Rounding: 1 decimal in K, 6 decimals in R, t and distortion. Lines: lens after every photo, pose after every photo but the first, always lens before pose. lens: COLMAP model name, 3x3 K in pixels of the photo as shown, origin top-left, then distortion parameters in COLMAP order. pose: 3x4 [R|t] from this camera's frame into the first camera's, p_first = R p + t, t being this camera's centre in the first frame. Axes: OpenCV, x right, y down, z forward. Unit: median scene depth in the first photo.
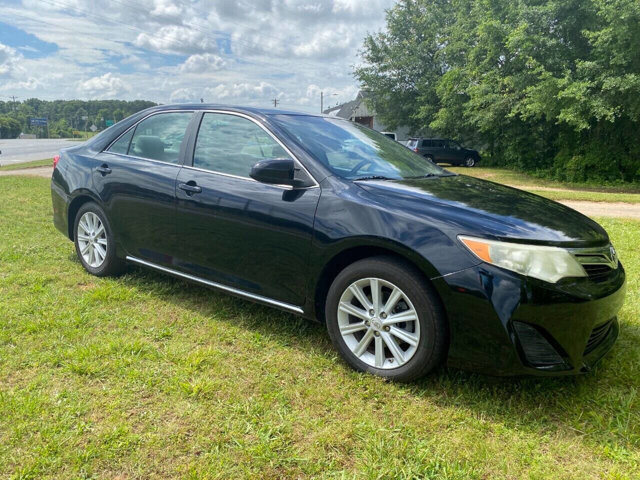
lens RADIAL K [[491.2, 0, 320.2], [0, 491.2, 243.6], [0, 0, 1]] dist [0.028988, -0.034577]
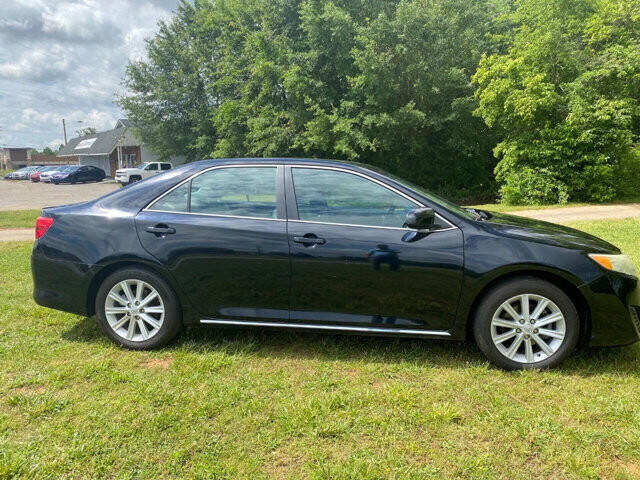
lens RADIAL K [[491.2, 0, 318.7], [0, 491.2, 242.3], [0, 0, 1]] dist [0.028988, -0.034577]
pose [[0.868765, -0.105332, 0.483893, -0.134336], [0.131052, 0.991183, -0.019528, -0.015384], [-0.477570, 0.080380, 0.874909, 0.014625]]
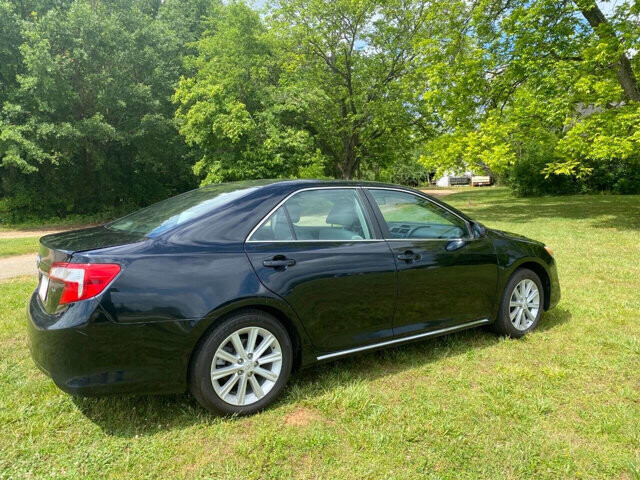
lens RADIAL K [[491.2, 0, 319.1], [0, 491.2, 236.1], [0, 0, 1]] dist [0.028988, -0.034577]
pose [[0.301479, -0.130084, 0.944557, -0.246296], [0.206002, 0.976138, 0.068683, -0.049779], [-0.930953, 0.173874, 0.321083, 0.147475]]
